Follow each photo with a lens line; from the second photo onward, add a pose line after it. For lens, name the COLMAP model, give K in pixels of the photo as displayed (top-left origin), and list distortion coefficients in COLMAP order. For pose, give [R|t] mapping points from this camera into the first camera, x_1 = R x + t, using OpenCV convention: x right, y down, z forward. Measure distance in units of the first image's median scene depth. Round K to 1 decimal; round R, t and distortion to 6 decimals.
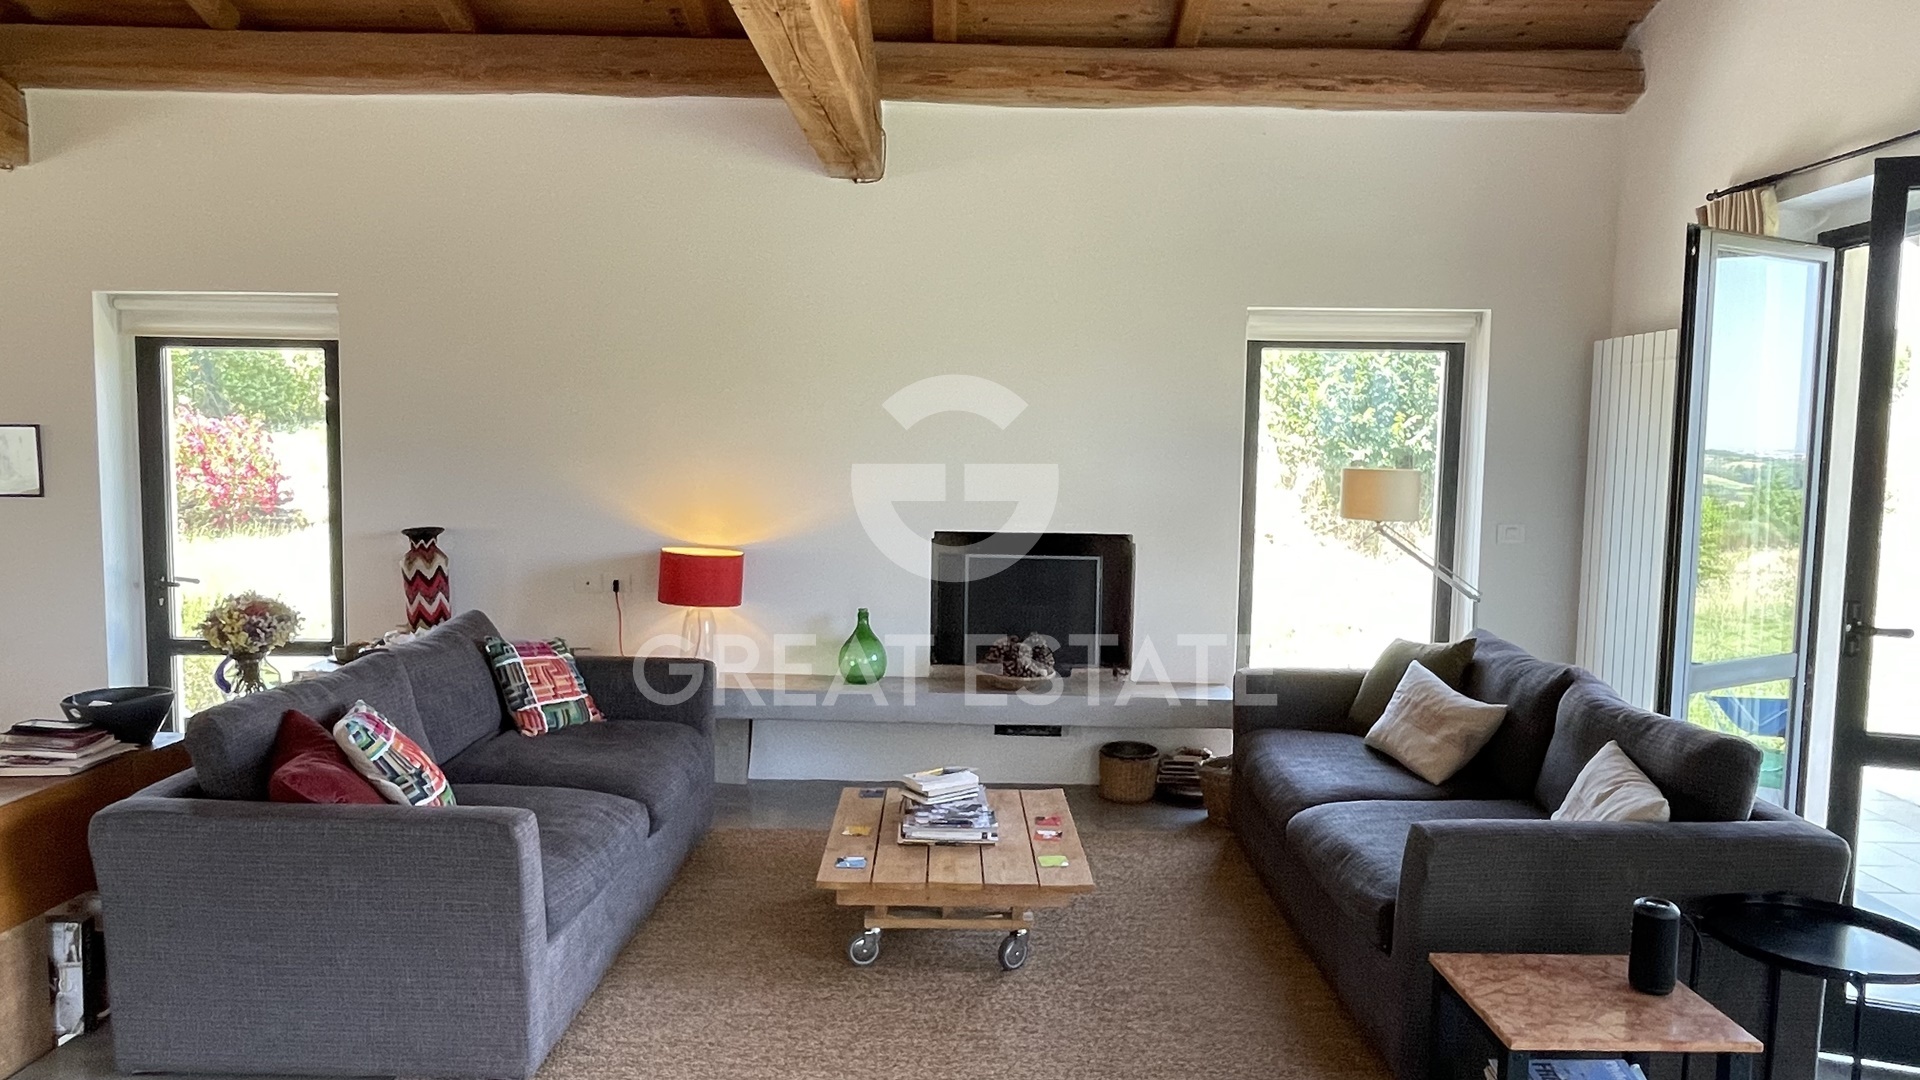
lens RADIAL K [[1260.2, 0, 960.0], [0, 1260.2, 540.0], [0, 0, 1]] dist [-0.002011, -0.000316]
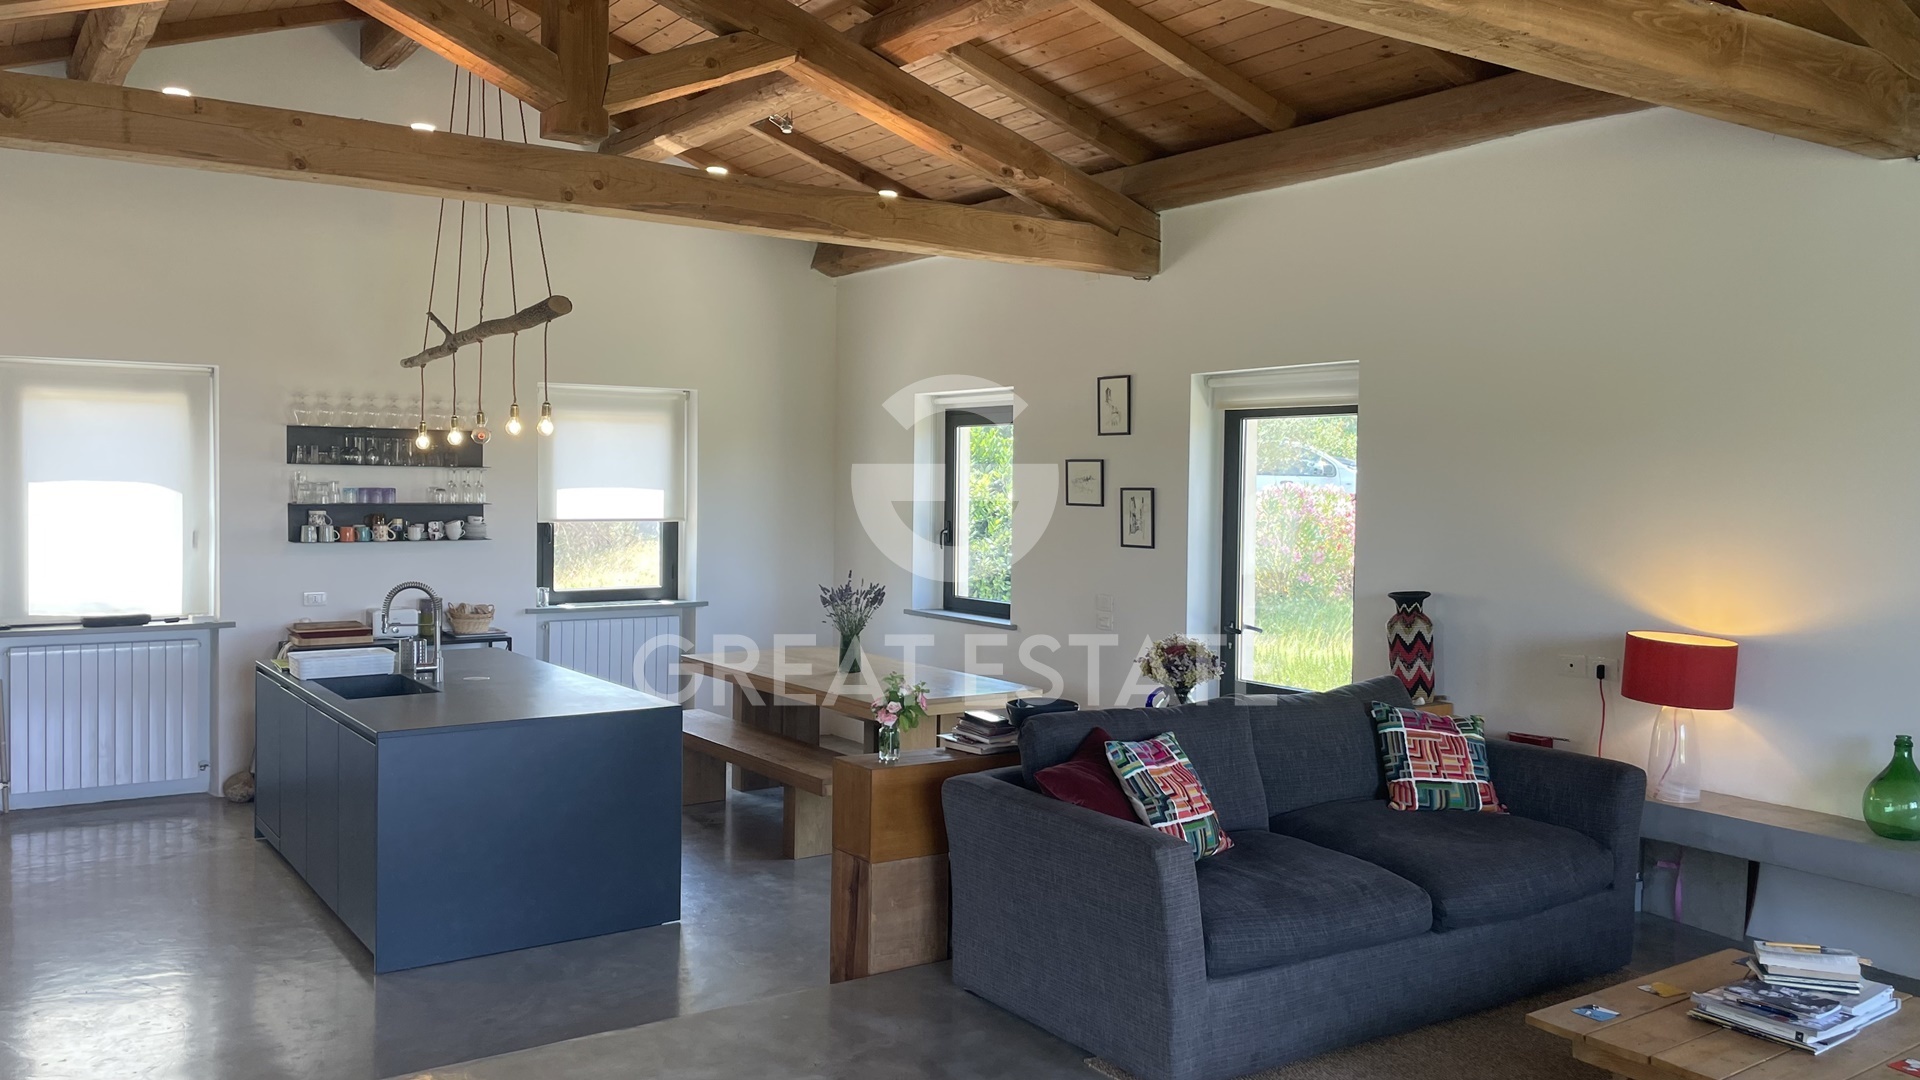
lens RADIAL K [[1484.8, 0, 960.0], [0, 1484.8, 540.0], [0, 0, 1]] dist [0.105635, -0.159714]
pose [[0.568903, 0.025912, -0.821996, 0.383972], [-0.070483, 0.997362, -0.017341, -0.006053], [0.819379, 0.067802, 0.569228, 0.055452]]
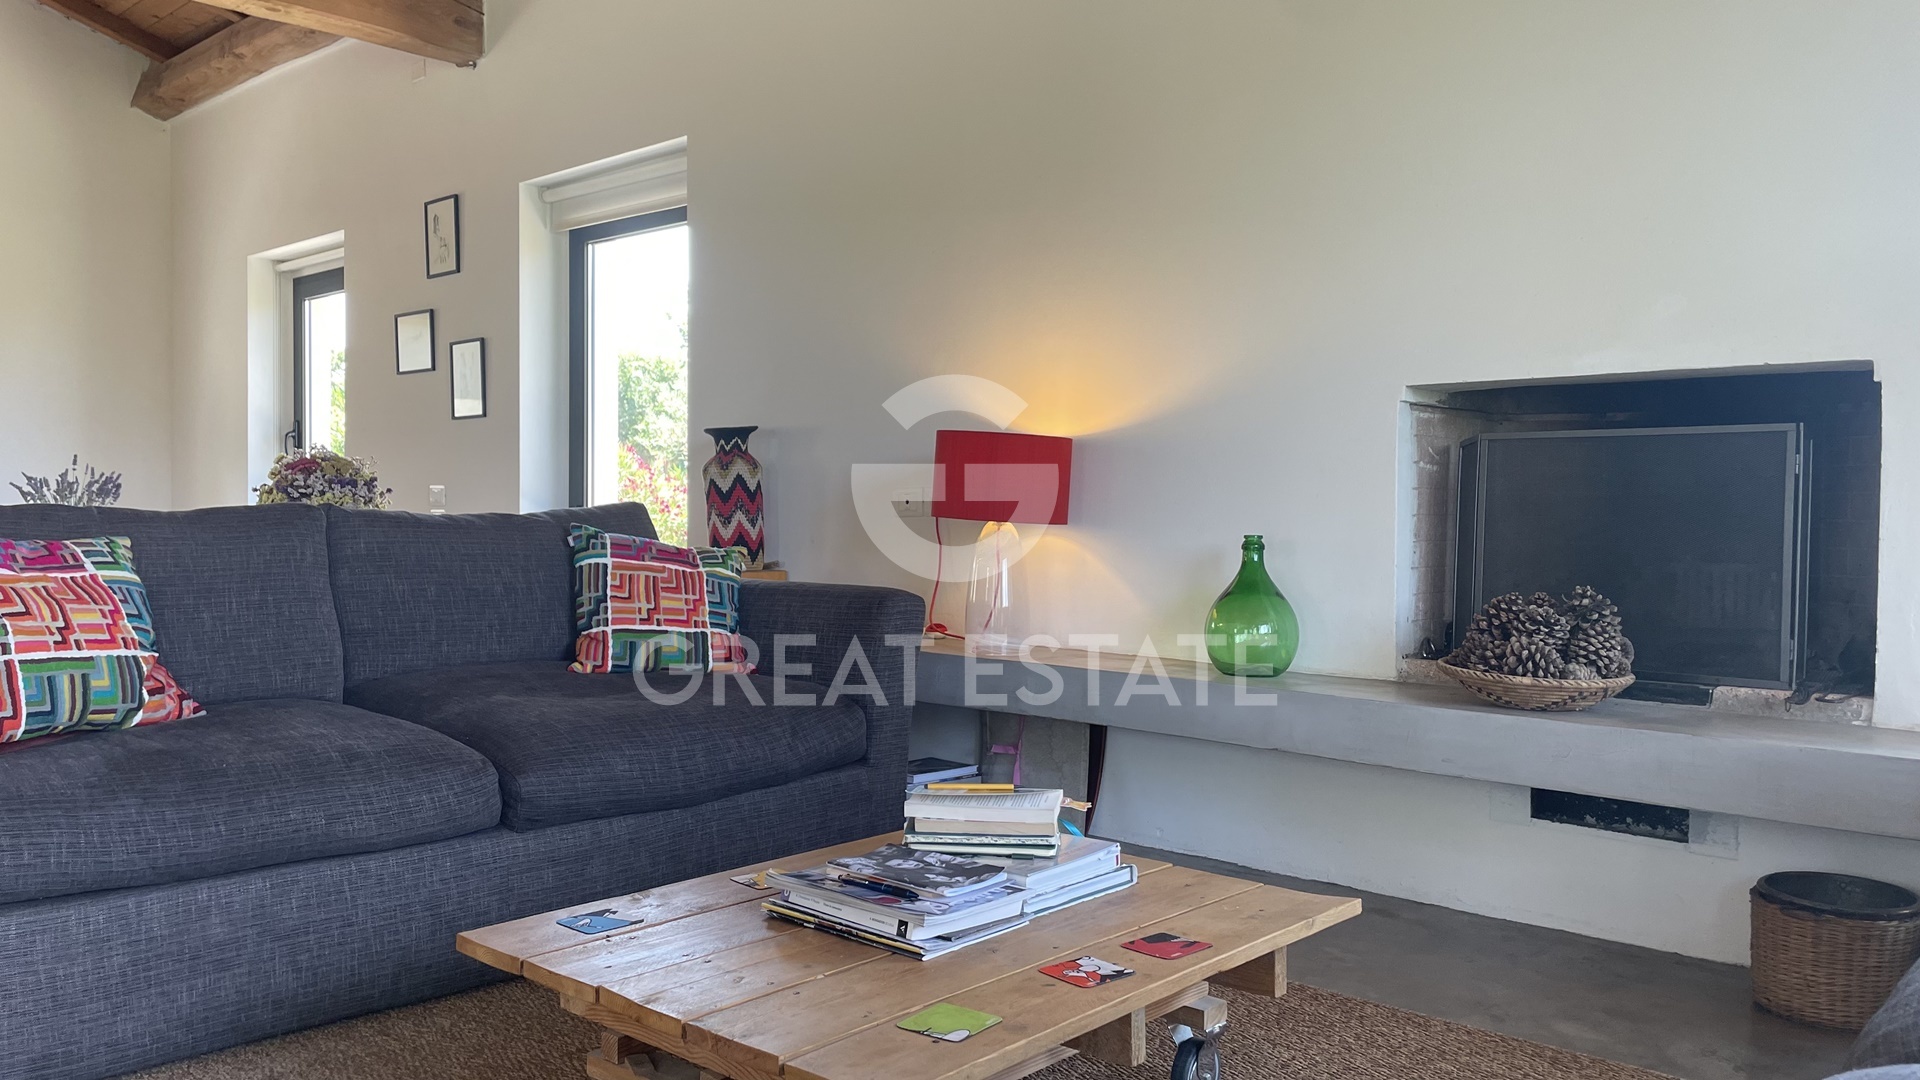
lens RADIAL K [[1447.0, 0, 960.0], [0, 1447.0, 540.0], [0, 0, 1]] dist [0.097254, -0.143500]
pose [[0.732687, 0.000789, -0.680565, 0.291634], [-0.050599, 0.997295, -0.053318, 0.111556], [0.678682, 0.073501, 0.730745, 0.549635]]
